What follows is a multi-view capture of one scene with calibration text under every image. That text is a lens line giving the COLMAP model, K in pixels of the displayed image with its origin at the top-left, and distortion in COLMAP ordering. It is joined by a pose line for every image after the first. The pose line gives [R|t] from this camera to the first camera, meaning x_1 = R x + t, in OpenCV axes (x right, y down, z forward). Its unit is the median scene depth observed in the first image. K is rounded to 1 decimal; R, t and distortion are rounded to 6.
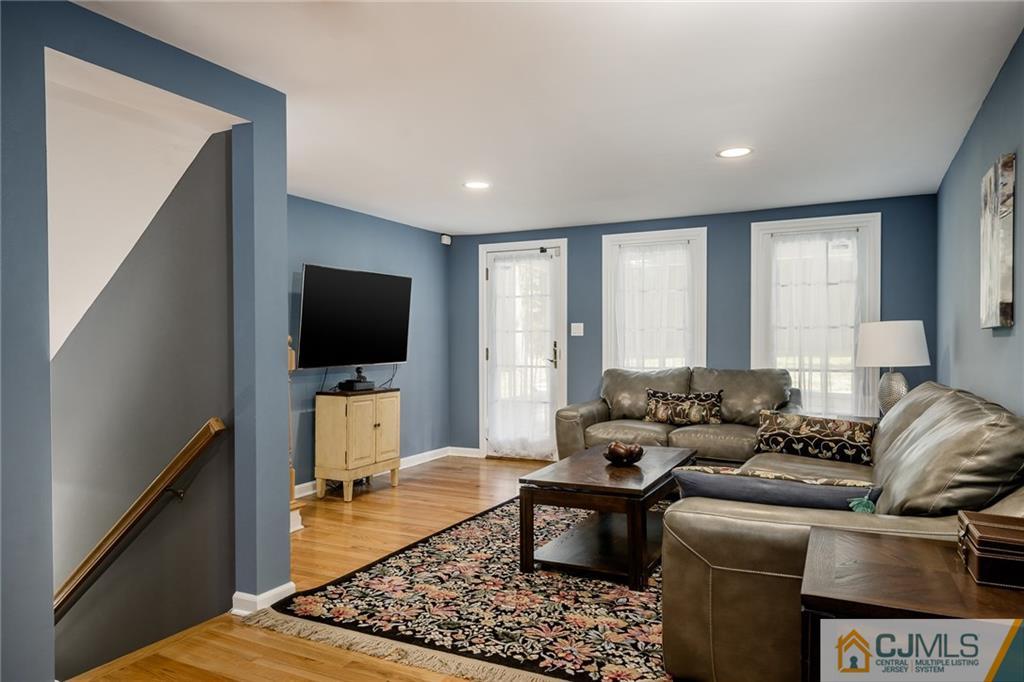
lens RADIAL K [[685.7, 0, 512.4], [0, 685.7, 343.0], [0, 0, 1]] dist [-0.000091, -0.000008]
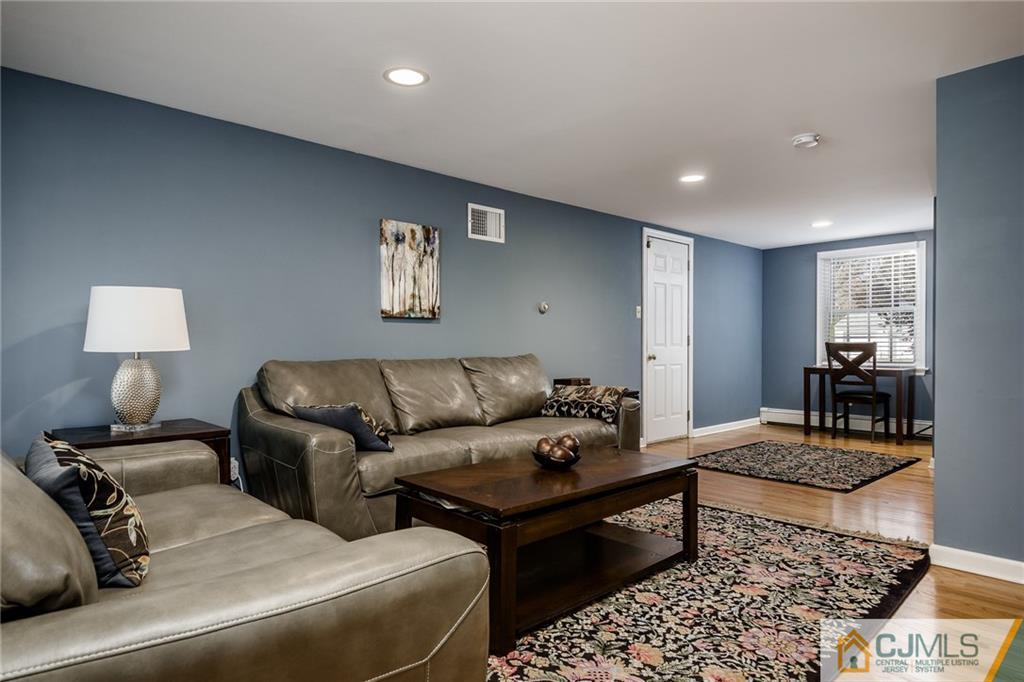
lens RADIAL K [[618.9, 0, 511.0], [0, 618.9, 343.4], [0, 0, 1]] dist [-0.000565, -0.000073]
pose [[-0.943064, 0.002807, 0.332598, -0.030910], [0.002001, 0.999994, -0.002766, 0.044054], [-0.332604, -0.001943, -0.943065, 1.955130]]
